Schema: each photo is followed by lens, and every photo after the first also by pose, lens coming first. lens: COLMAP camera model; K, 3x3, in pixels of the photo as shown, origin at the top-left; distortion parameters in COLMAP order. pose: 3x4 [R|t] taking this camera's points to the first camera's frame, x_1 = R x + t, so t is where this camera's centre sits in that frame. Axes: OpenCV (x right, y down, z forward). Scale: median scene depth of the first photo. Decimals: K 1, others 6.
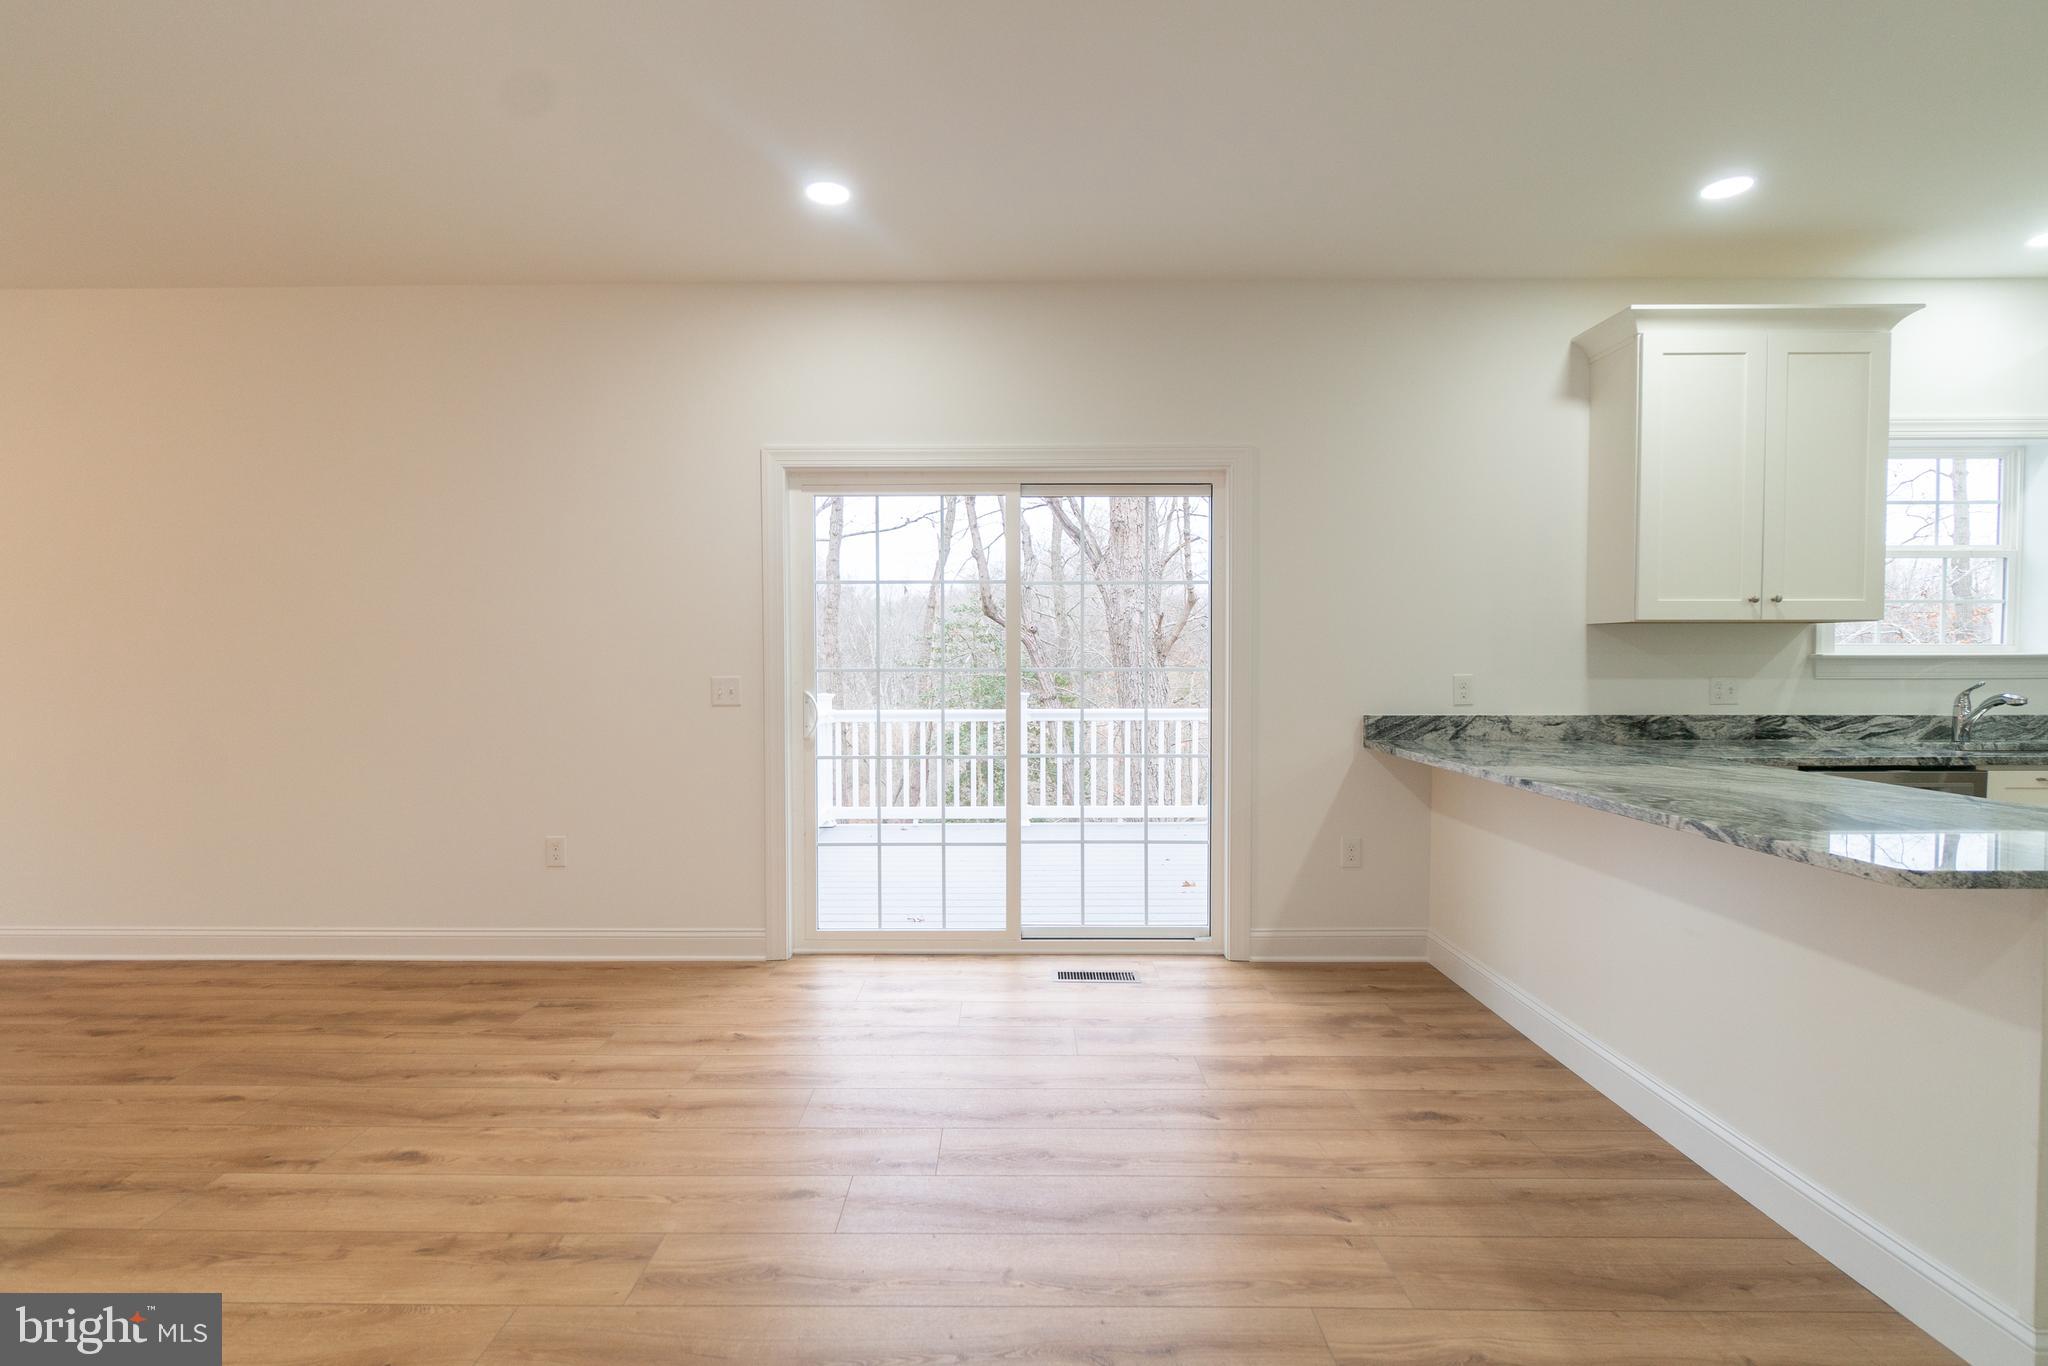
lens RADIAL K [[974.1, 0, 1006.3], [0, 974.1, 683.2], [0, 0, 1]] dist [-0.002129, 0.000246]
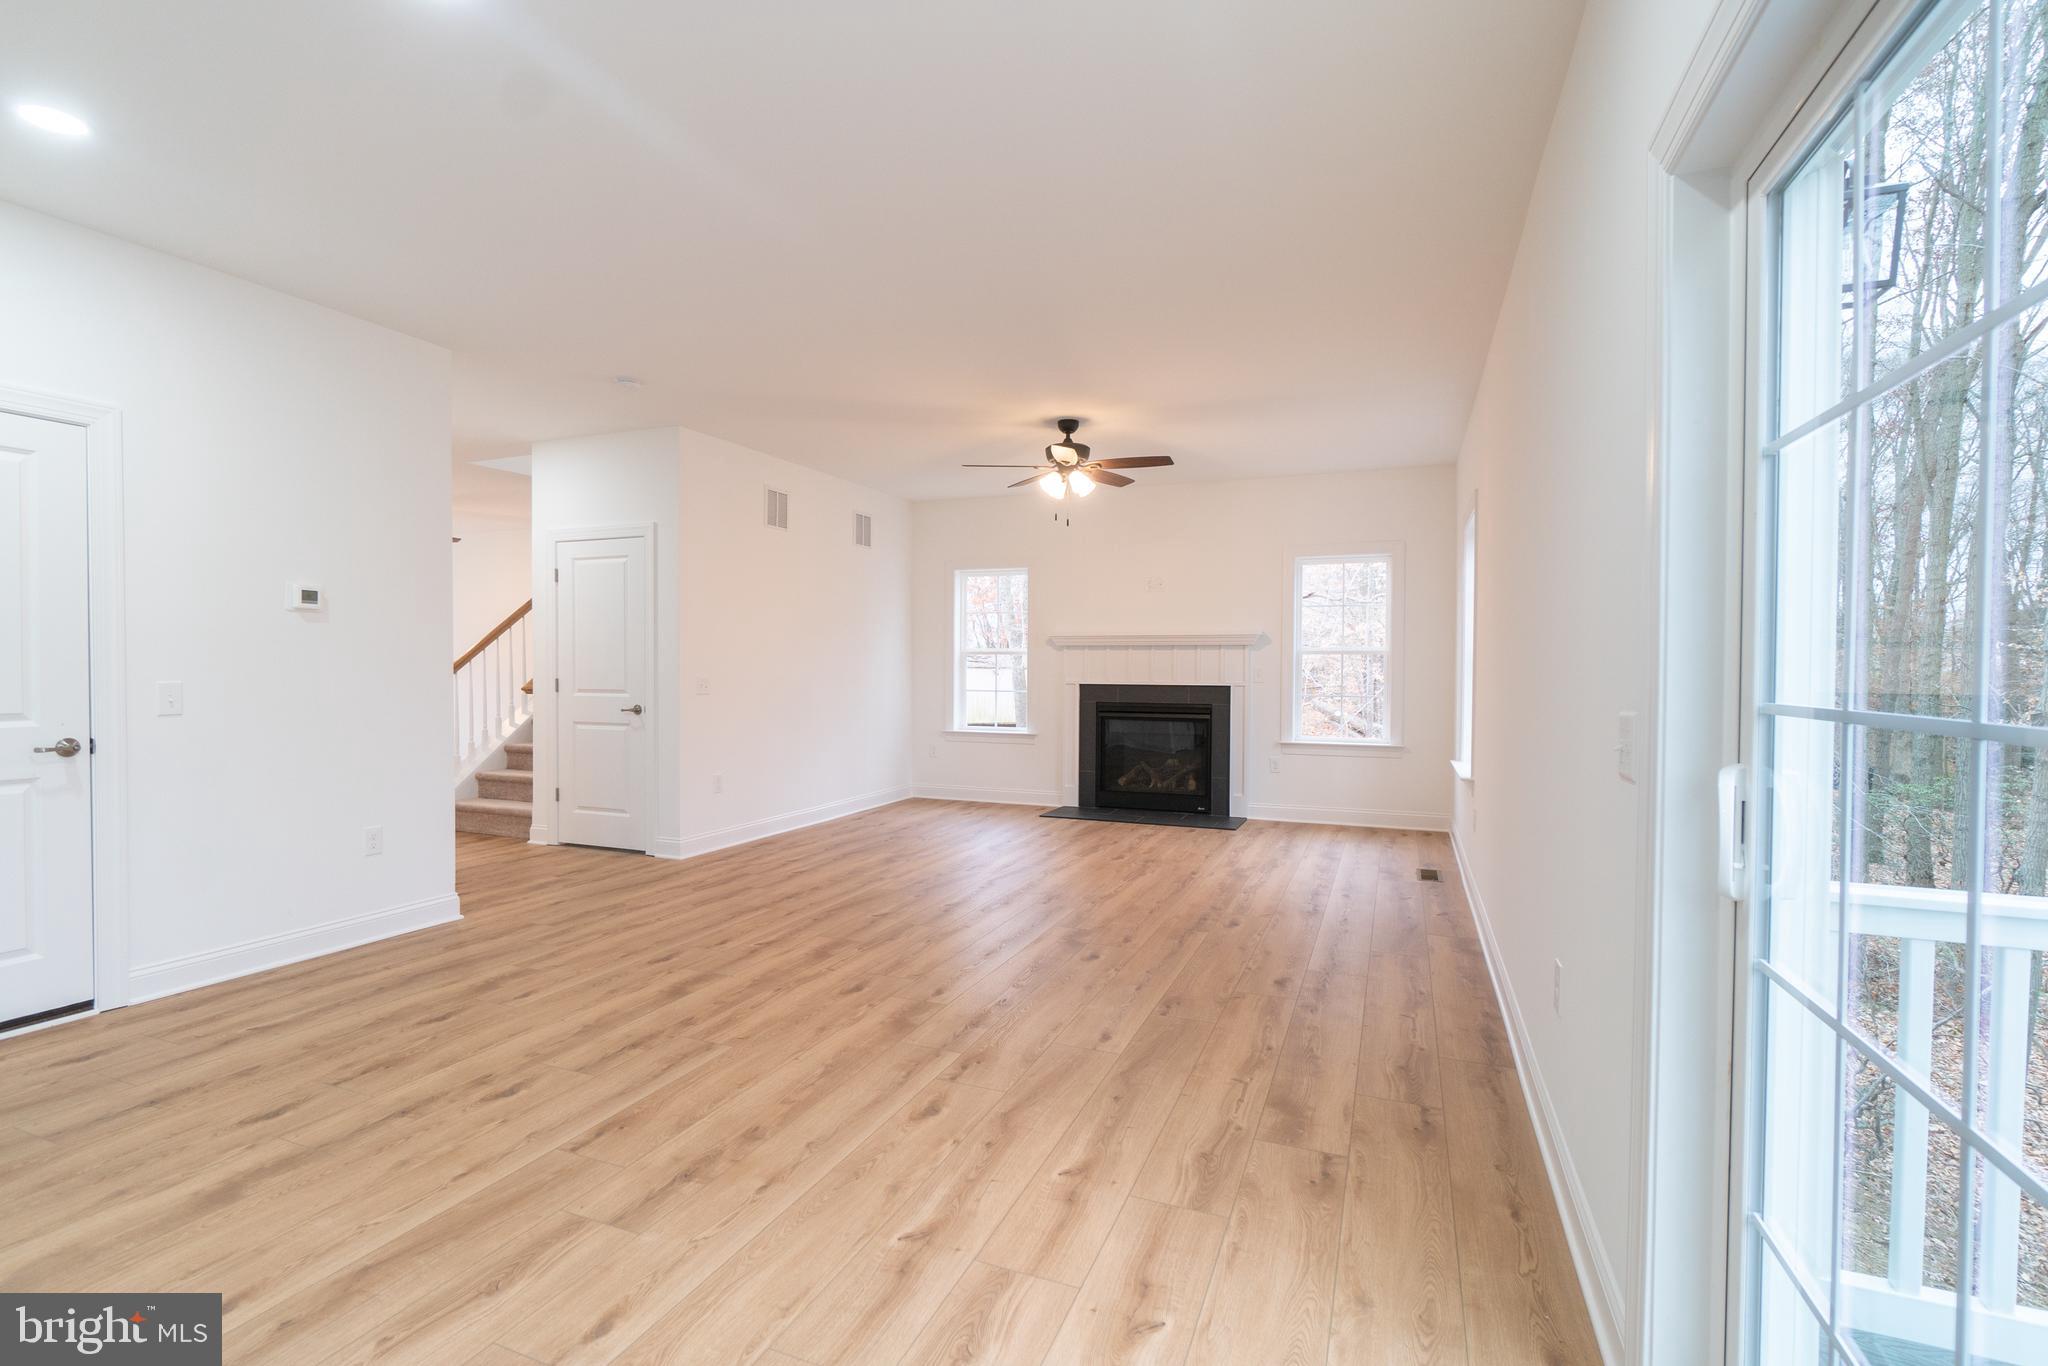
lens RADIAL K [[948.9, 0, 1001.6], [0, 948.9, 684.2], [0, 0, 1]] dist [-0.005380, -0.000262]
pose [[-0.376936, 0.018445, -0.926056, 0.225809], [-0.031622, 0.998963, 0.032768, -0.026005], [0.925699, 0.041635, -0.375962, 0.945810]]
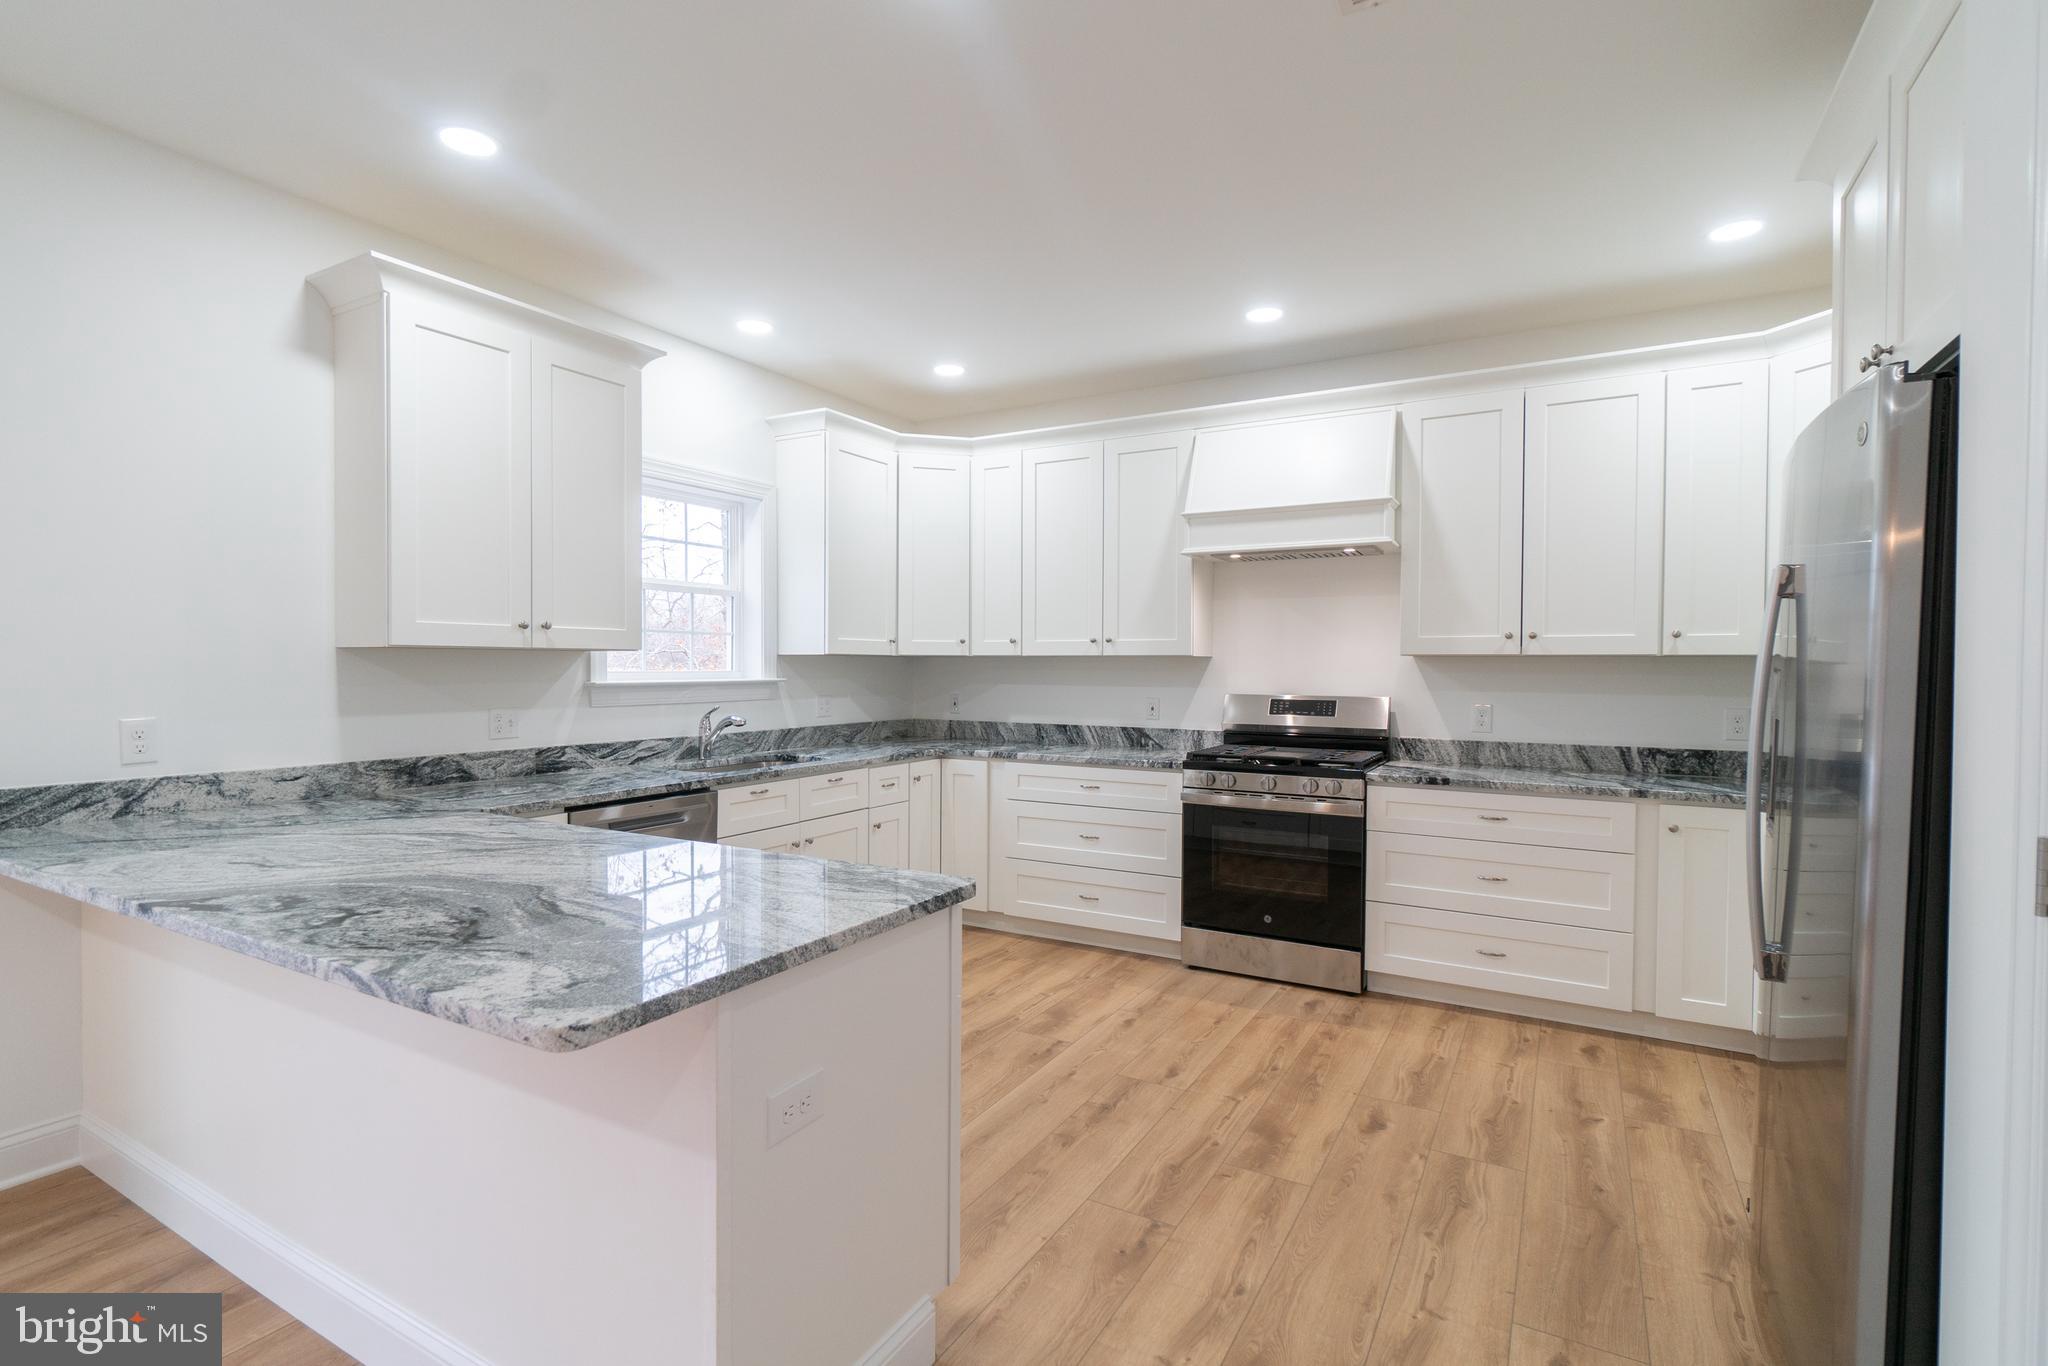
lens RADIAL K [[974.1, 0, 1006.3], [0, 974.1, 683.2], [0, 0, 1]] dist [-0.002129, 0.000246]
pose [[0.499050, -0.013013, 0.866475, 0.193740], [0.019952, 0.999795, 0.003523, -0.024733], [-0.866343, 0.015530, 0.499207, 0.146832]]
